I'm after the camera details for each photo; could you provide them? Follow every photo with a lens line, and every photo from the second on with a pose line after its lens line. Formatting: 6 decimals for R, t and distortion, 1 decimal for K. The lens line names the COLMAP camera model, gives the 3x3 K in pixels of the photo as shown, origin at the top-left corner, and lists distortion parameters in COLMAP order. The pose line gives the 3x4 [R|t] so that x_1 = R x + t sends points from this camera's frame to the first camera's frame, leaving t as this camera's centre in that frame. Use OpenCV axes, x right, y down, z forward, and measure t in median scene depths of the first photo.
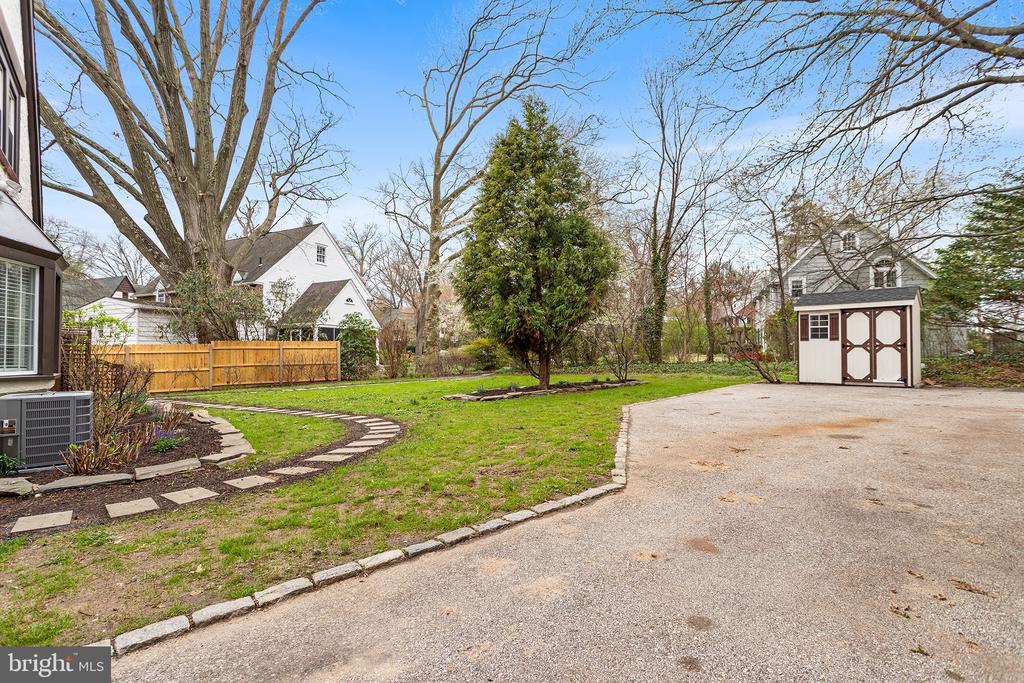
lens RADIAL K [[485.7, 0, 503.0], [0, 485.7, 340.8], [0, 0, 1]] dist [0.004267, -0.000232]
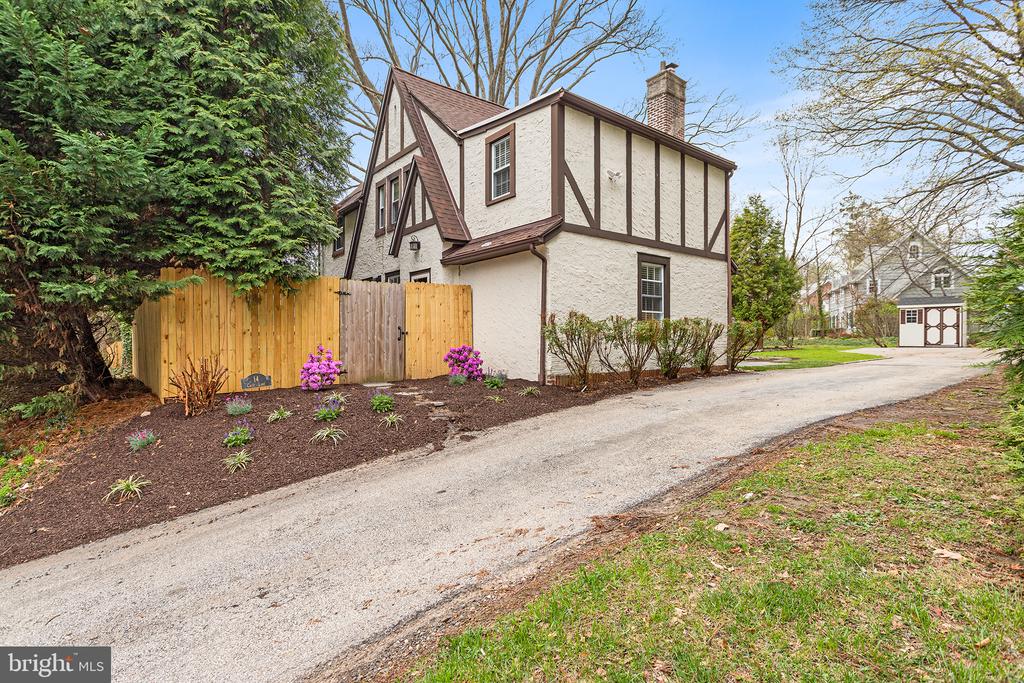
lens RADIAL K [[485.7, 0, 520.6], [0, 485.7, 338.6], [0, 0, 1]] dist [0.004267, -0.000232]
pose [[0.999278, 0.007683, -0.037209, -0.828764], [-0.007108, 0.999854, 0.015543, 0.040077], [0.037323, -0.015268, 0.999187, -0.985645]]
